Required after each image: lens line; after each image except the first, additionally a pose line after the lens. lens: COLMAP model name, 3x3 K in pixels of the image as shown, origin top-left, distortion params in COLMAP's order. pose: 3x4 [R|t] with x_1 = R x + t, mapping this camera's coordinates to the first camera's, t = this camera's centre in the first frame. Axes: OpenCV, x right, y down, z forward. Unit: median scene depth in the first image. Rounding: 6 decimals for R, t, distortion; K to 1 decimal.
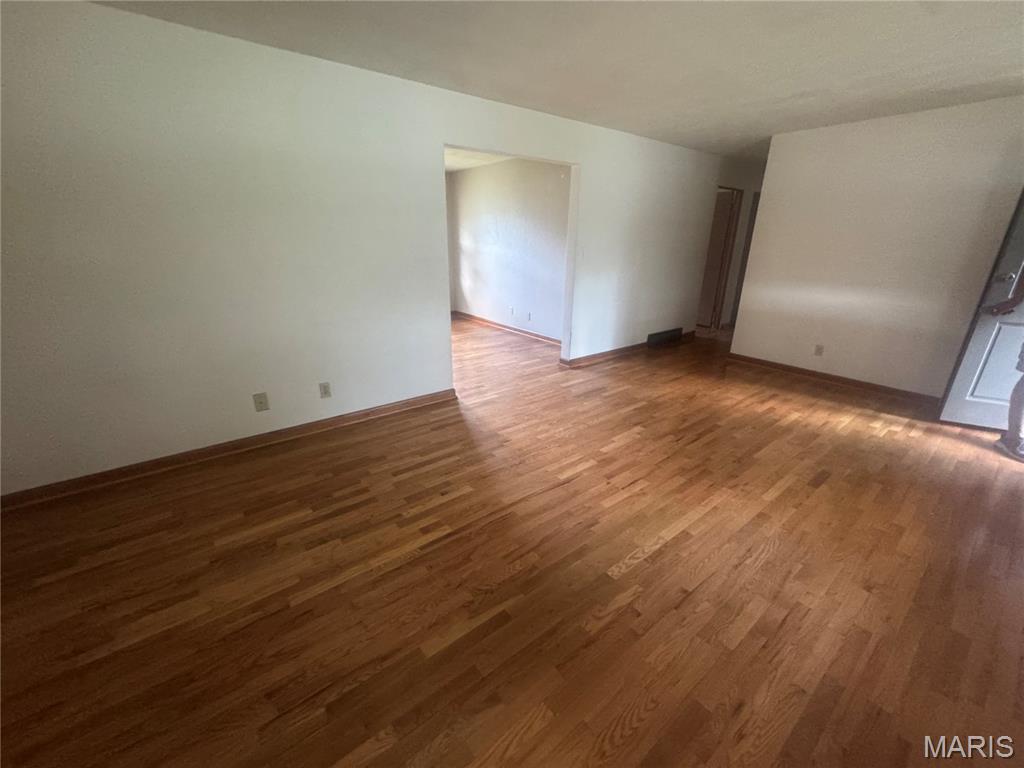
lens RADIAL K [[411.1, 0, 512.0], [0, 411.1, 384.0], [0, 0, 1]] dist [-0.000821, 0.000019]
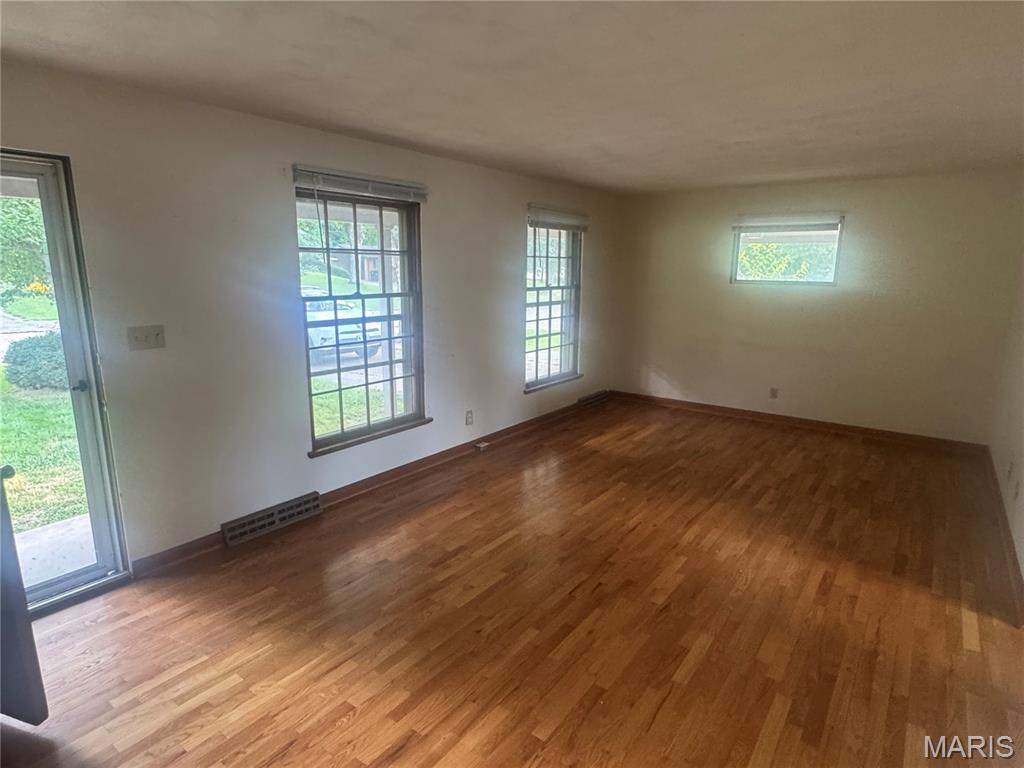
lens RADIAL K [[575.9, 0, 512.0], [0, 575.9, 384.0], [0, 0, 1]] dist [0.024739, 0.000473]
pose [[-0.961710, 0.026608, -0.272776, 0.913451], [-0.121014, 0.851777, 0.509737, -0.721978], [0.245907, 0.523229, -0.815942, 1.800211]]
